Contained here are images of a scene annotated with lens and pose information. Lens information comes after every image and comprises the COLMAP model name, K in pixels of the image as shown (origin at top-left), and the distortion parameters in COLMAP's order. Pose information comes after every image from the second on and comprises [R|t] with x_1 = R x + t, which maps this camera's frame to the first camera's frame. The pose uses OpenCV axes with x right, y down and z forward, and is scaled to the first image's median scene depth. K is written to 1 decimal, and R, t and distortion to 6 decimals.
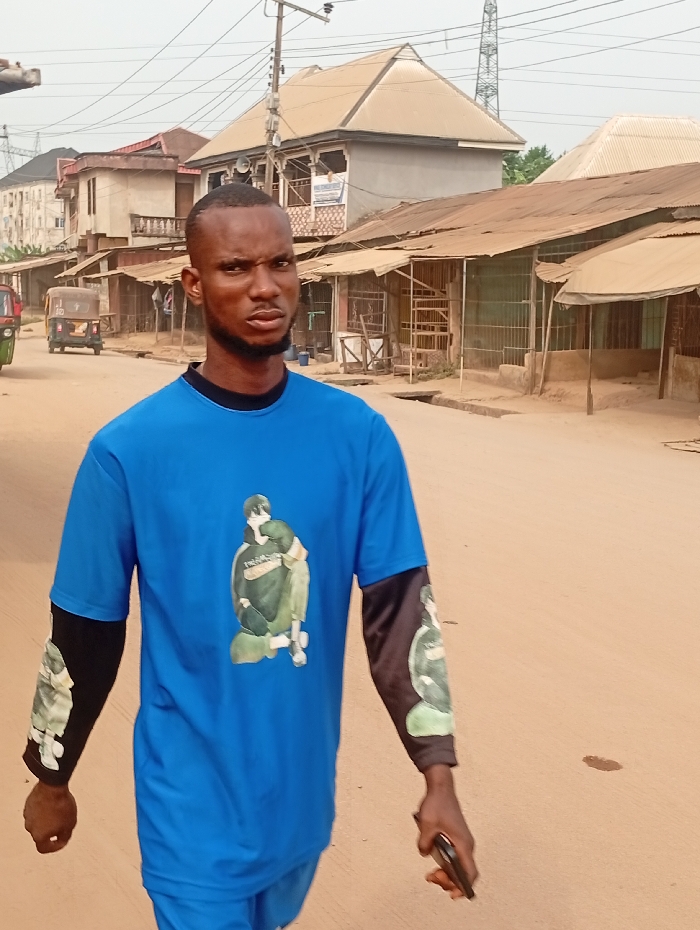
lens RADIAL K [[1465.5, 0, 289.2], [0, 1465.5, 465.5], [0, 0, 1]] dist [0.210660, -0.529079]
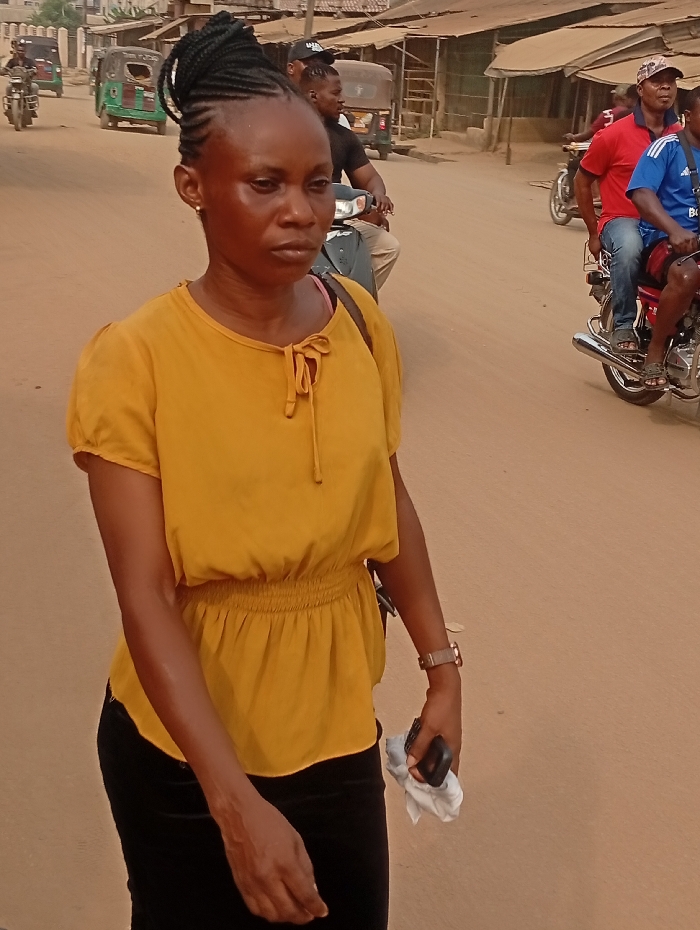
lens RADIAL K [[1512.2, 0, 349.1], [0, 1512.2, 406.9], [0, 0, 1]] dist [0.062140, 0.049712]
pose [[0.998055, 0.053110, -0.032654, 0.050977], [-0.049469, 0.993379, 0.103683, 0.019268], [0.037945, -0.101866, 0.994074, -0.148581]]
